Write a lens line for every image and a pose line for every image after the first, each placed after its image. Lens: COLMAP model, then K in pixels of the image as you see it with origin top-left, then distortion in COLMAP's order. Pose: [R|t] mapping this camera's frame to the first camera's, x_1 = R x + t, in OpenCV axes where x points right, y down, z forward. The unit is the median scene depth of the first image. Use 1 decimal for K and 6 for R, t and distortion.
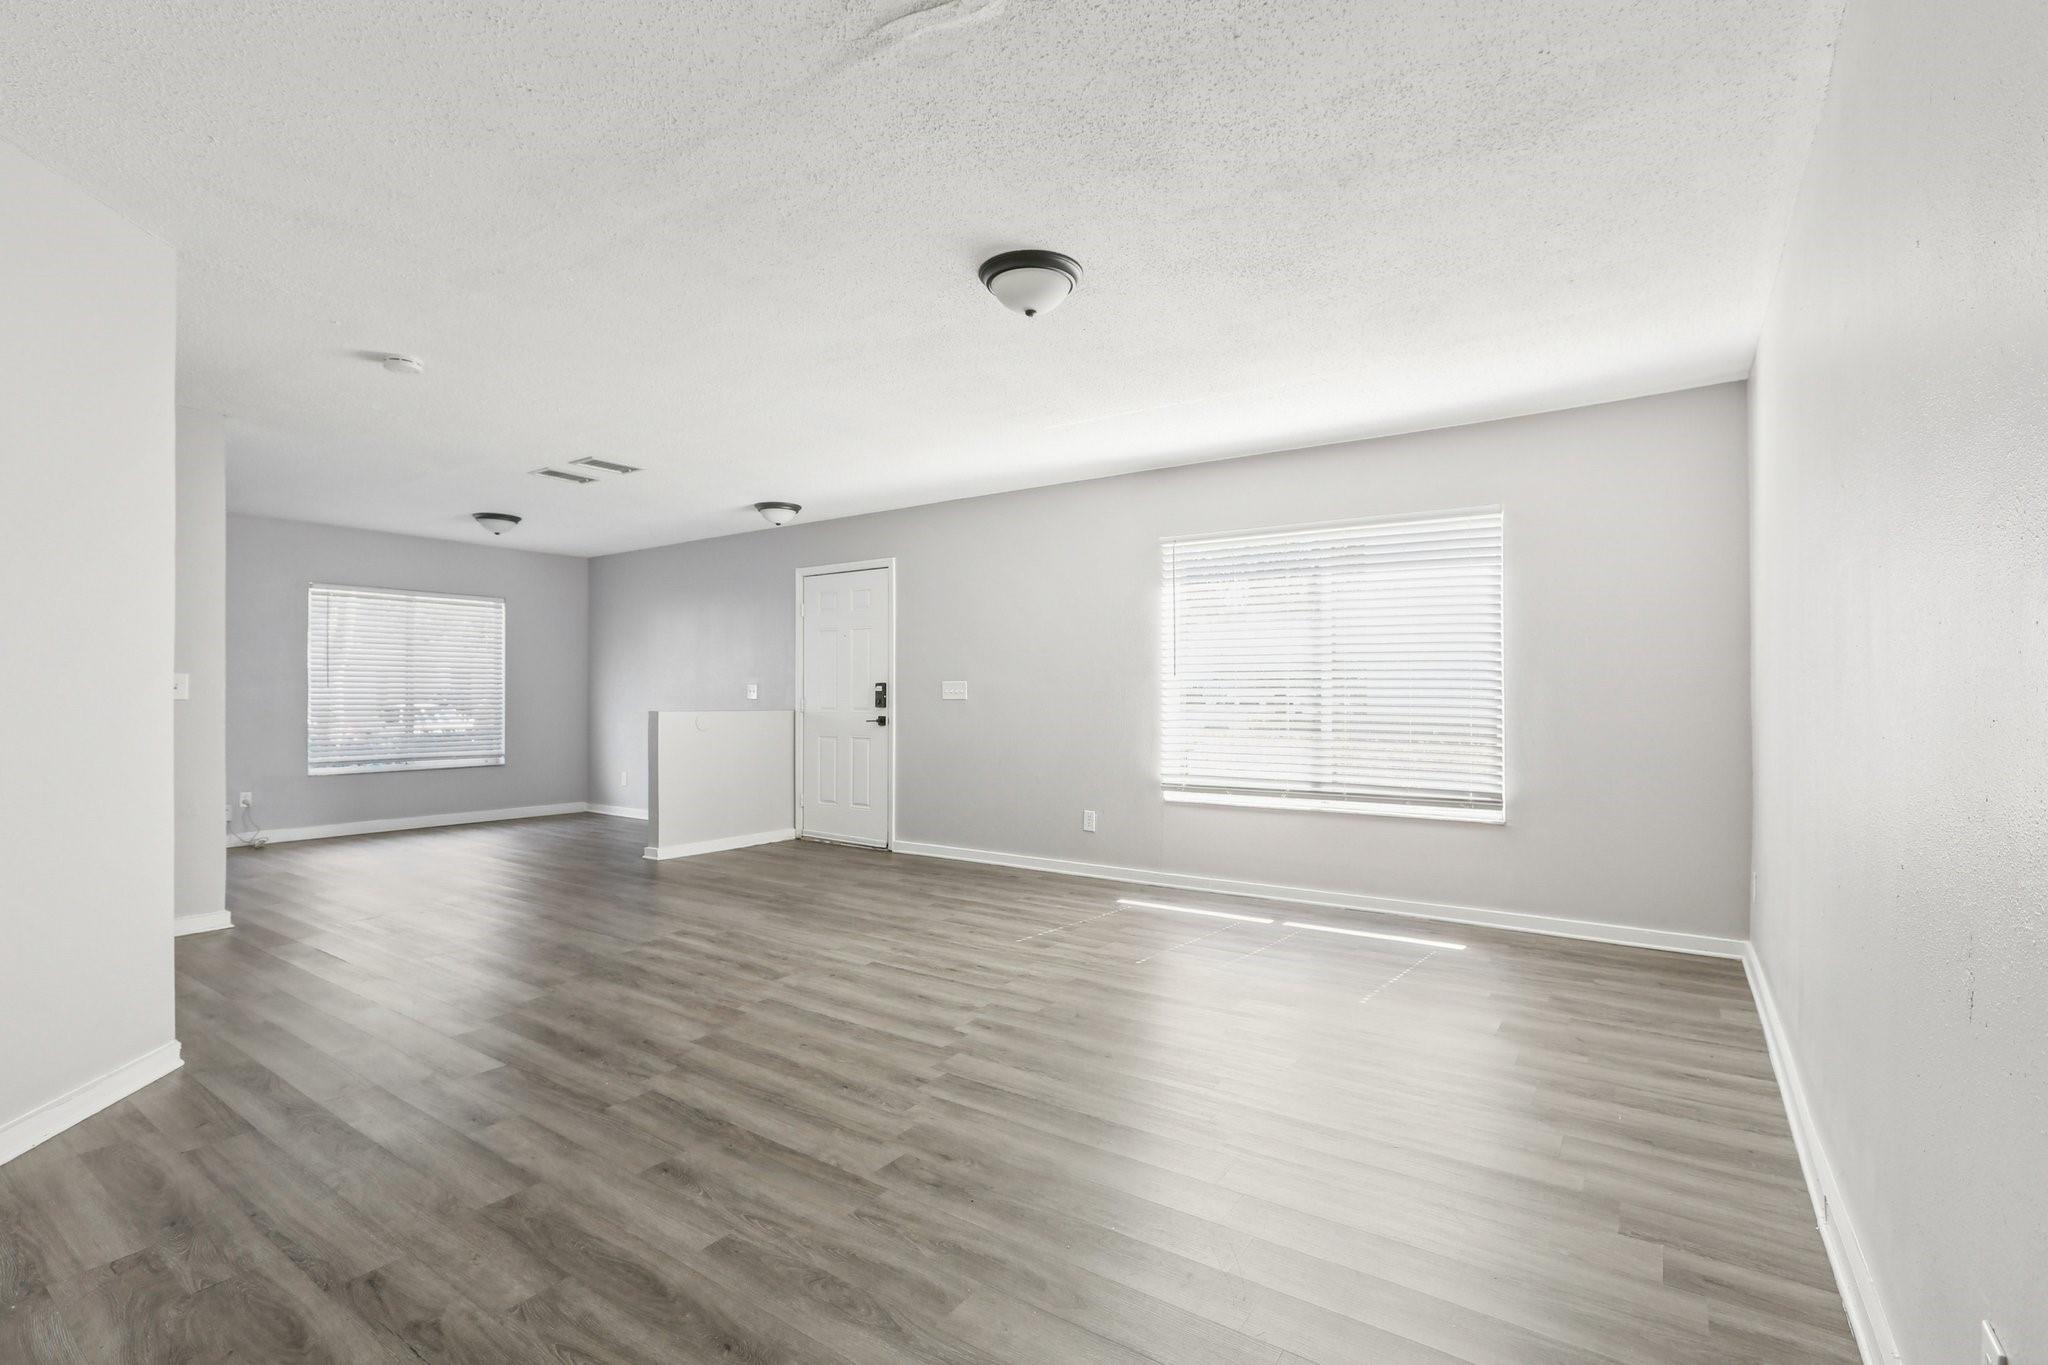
lens RADIAL K [[941.8, 0, 1009.7], [0, 941.8, 693.4], [0, 0, 1]] dist [-0.032636, 0.021790]
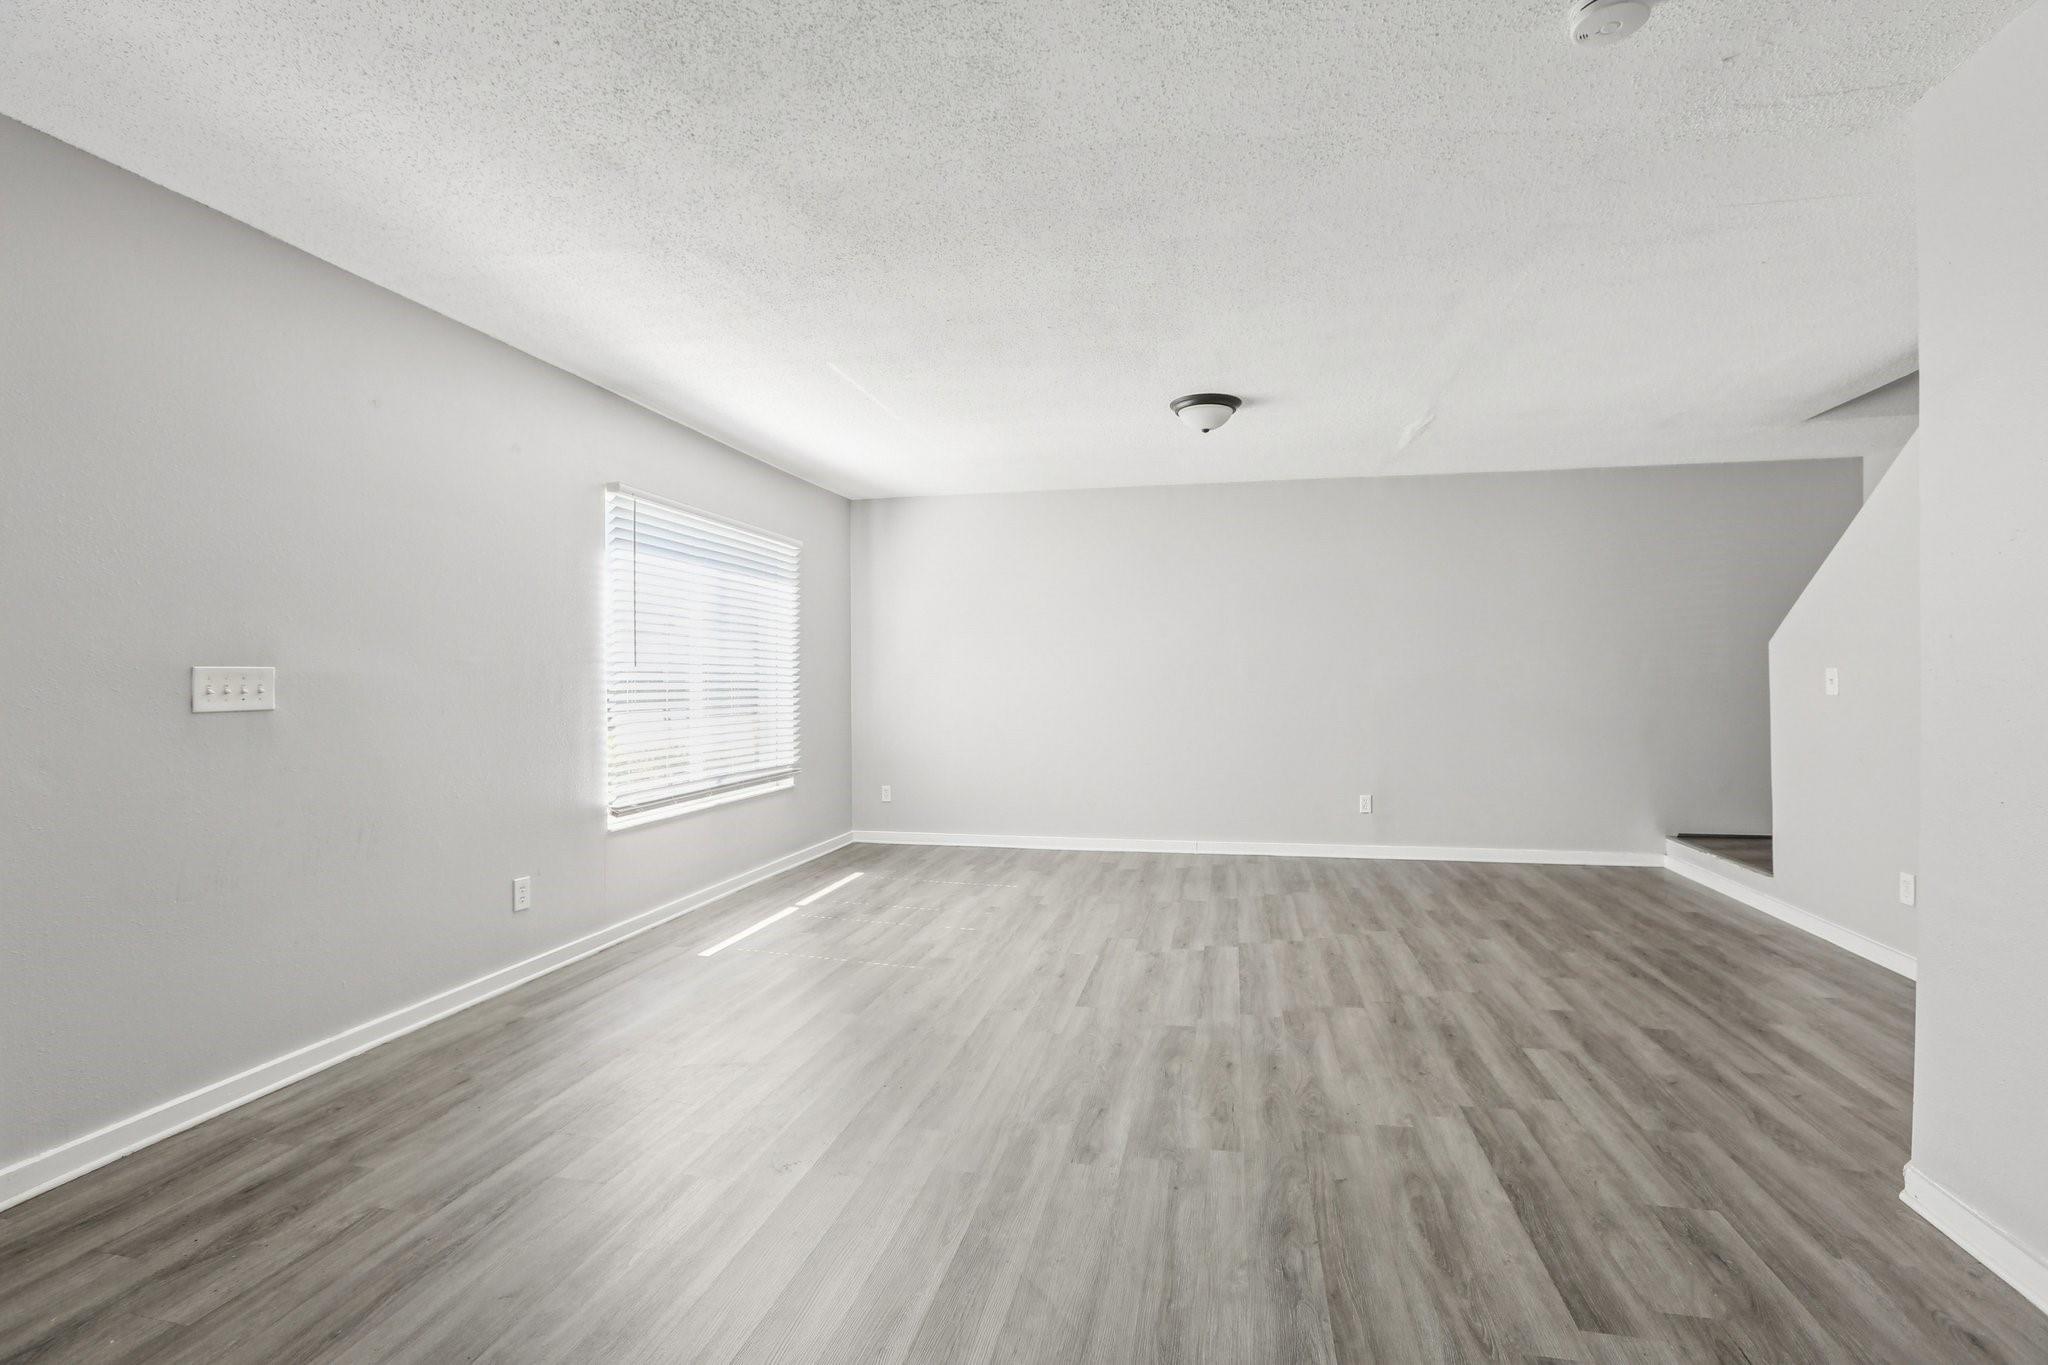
lens RADIAL K [[931.2, 0, 1030.4], [0, 931.2, 670.2], [0, 0, 1]] dist [-0.055864, 0.021244]
pose [[-0.401832, 0.008175, 0.915677, -0.846866], [-0.000667, 0.999957, -0.009220, -0.012314], [-0.915713, -0.004315, -0.401810, 1.290141]]
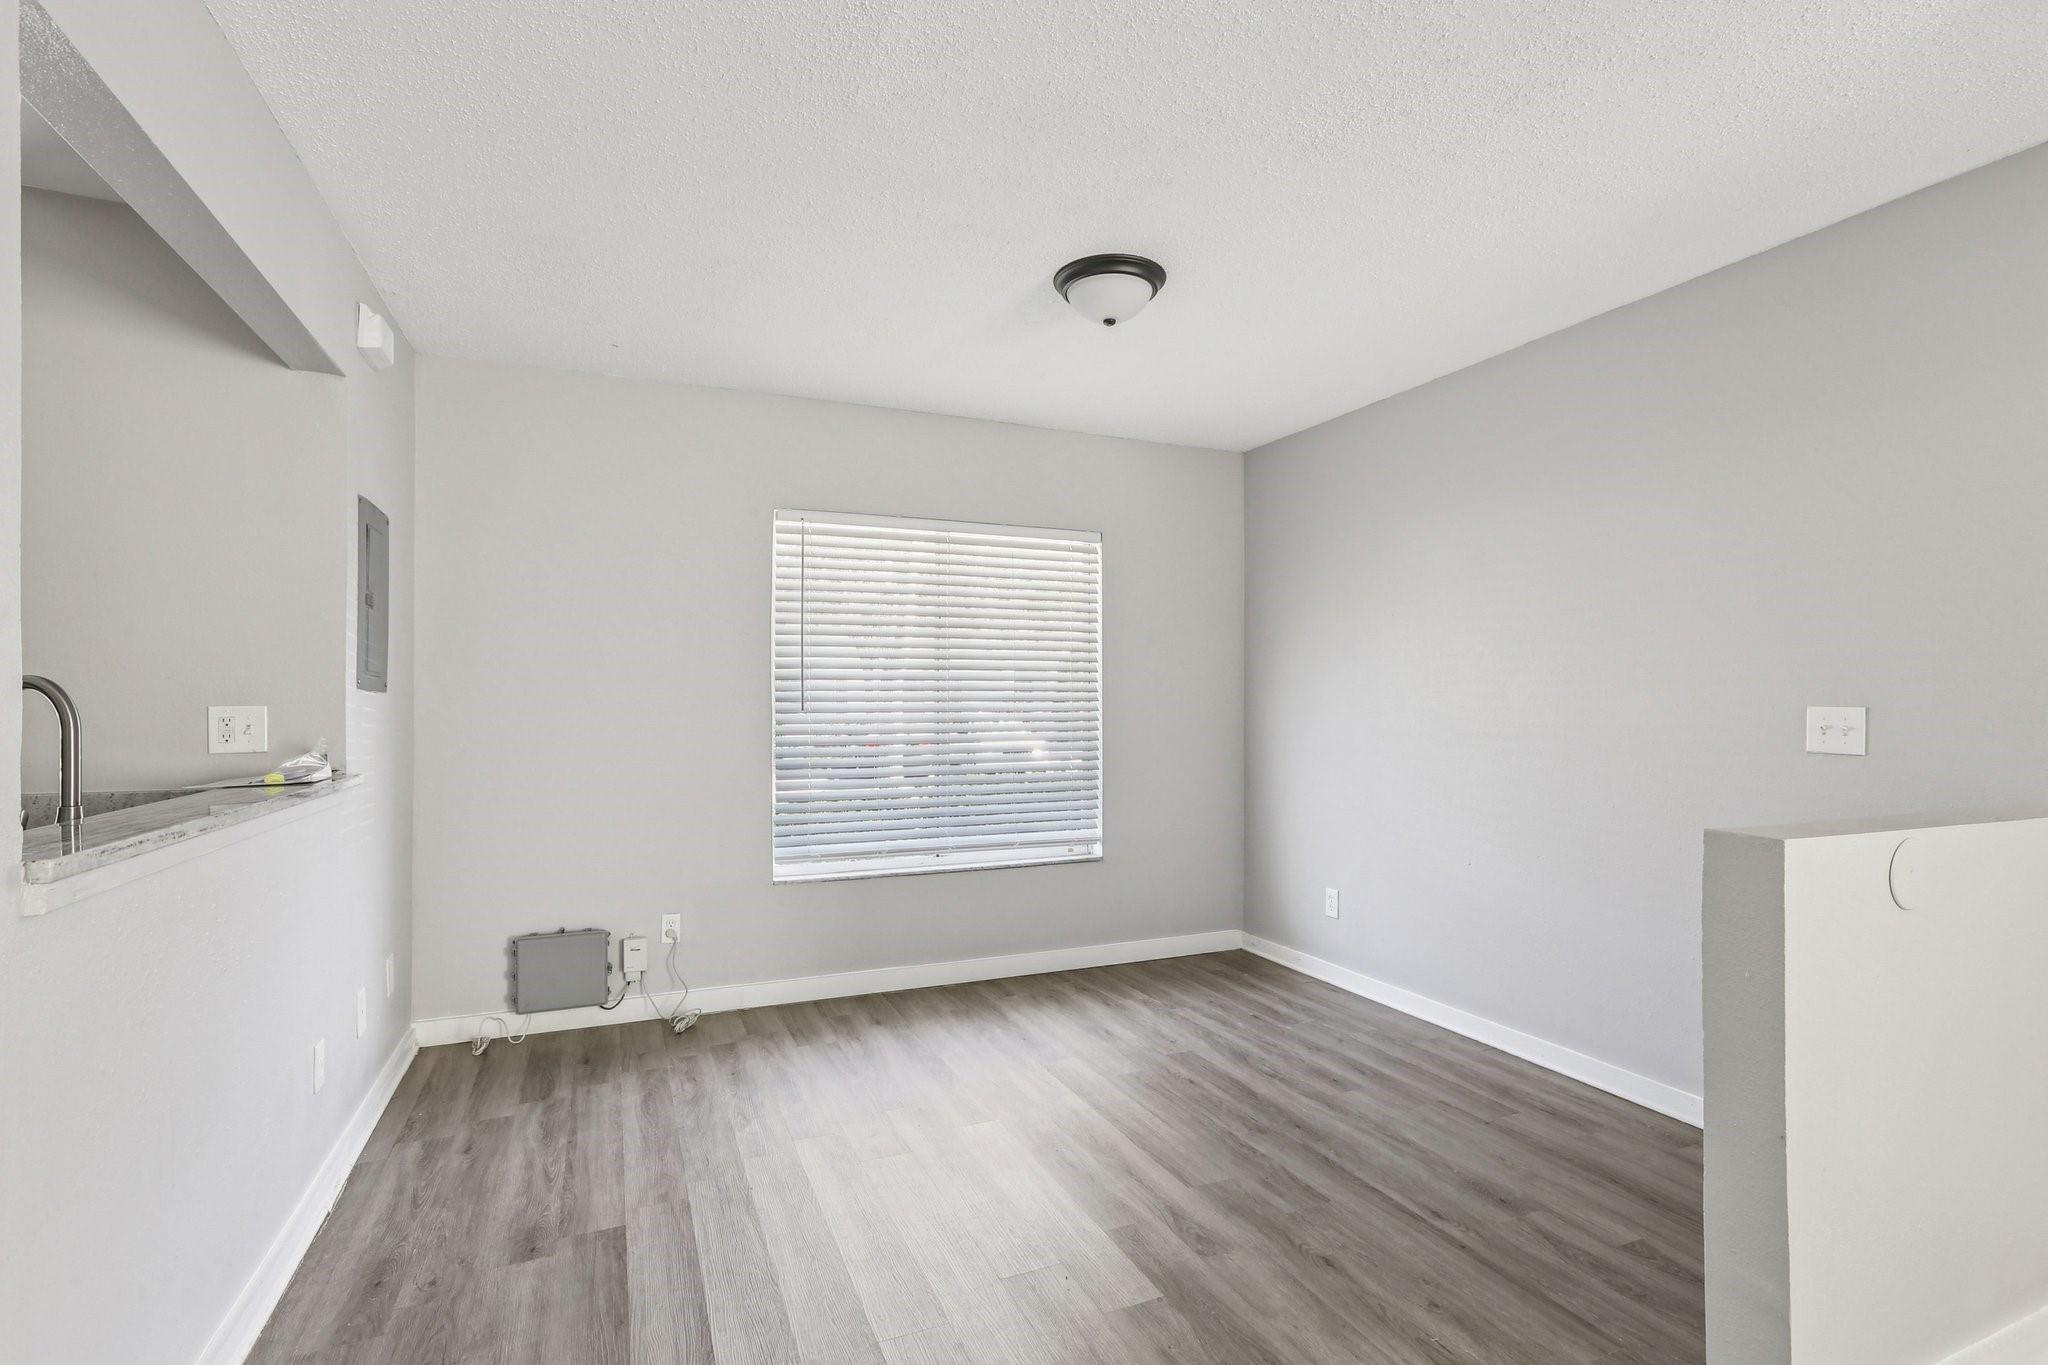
lens RADIAL K [[941.8, 0, 1009.7], [0, 941.8, 693.4], [0, 0, 1]] dist [-0.032636, 0.021790]
pose [[0.854983, -0.004385, -0.518637, -0.638177], [0.002919, 0.999989, -0.003643, -0.024466], [0.518647, 0.001601, 0.854987, 1.077426]]
